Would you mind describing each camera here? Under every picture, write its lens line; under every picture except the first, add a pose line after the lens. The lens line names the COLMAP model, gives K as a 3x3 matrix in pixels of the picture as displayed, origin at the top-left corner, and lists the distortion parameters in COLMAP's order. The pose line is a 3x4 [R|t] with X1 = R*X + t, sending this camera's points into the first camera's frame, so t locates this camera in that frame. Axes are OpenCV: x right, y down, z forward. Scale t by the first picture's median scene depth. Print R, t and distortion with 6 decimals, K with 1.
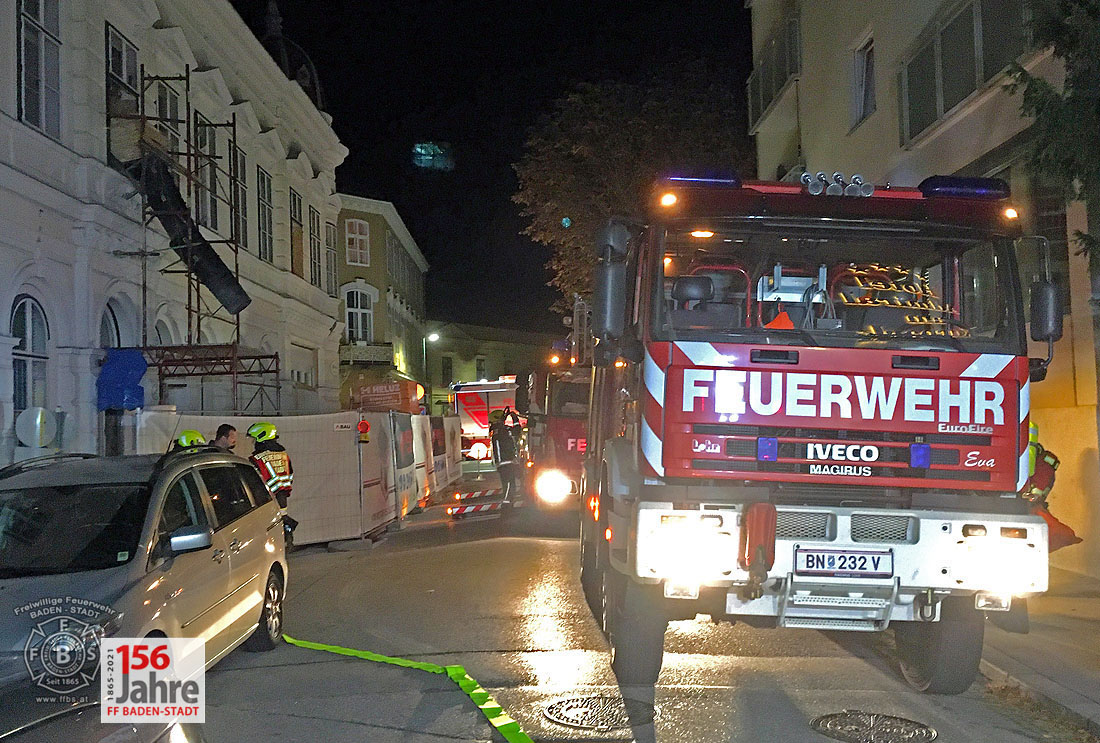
lens RADIAL K [[1047.0, 0, 550.0], [0, 1047.0, 371.5], [0, 0, 1]] dist [0.066874, 0.001630]
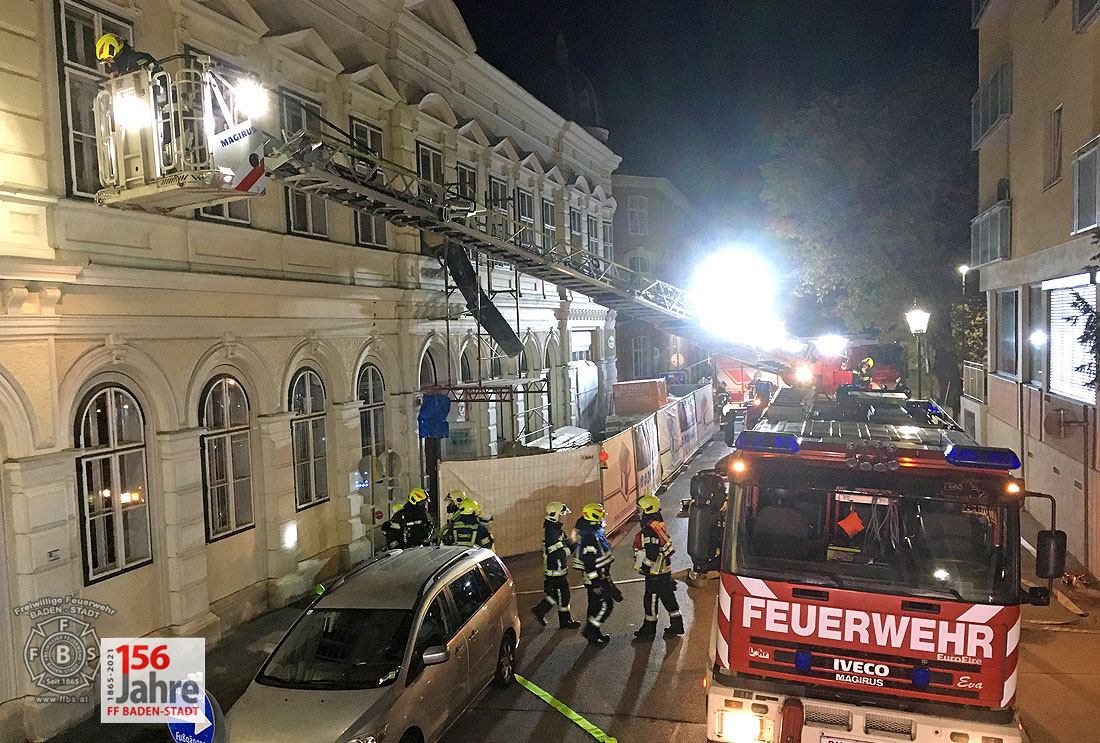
lens RADIAL K [[913.2, 0, 550.0], [0, 913.2, 371.5], [0, 0, 1]] dist [0.005362, -0.004800]
pose [[0.954824, 0.012260, -0.296919, 0.239228], [0.018774, 0.994664, 0.101443, -0.428642], [0.296578, -0.102435, 0.949499, -0.199014]]
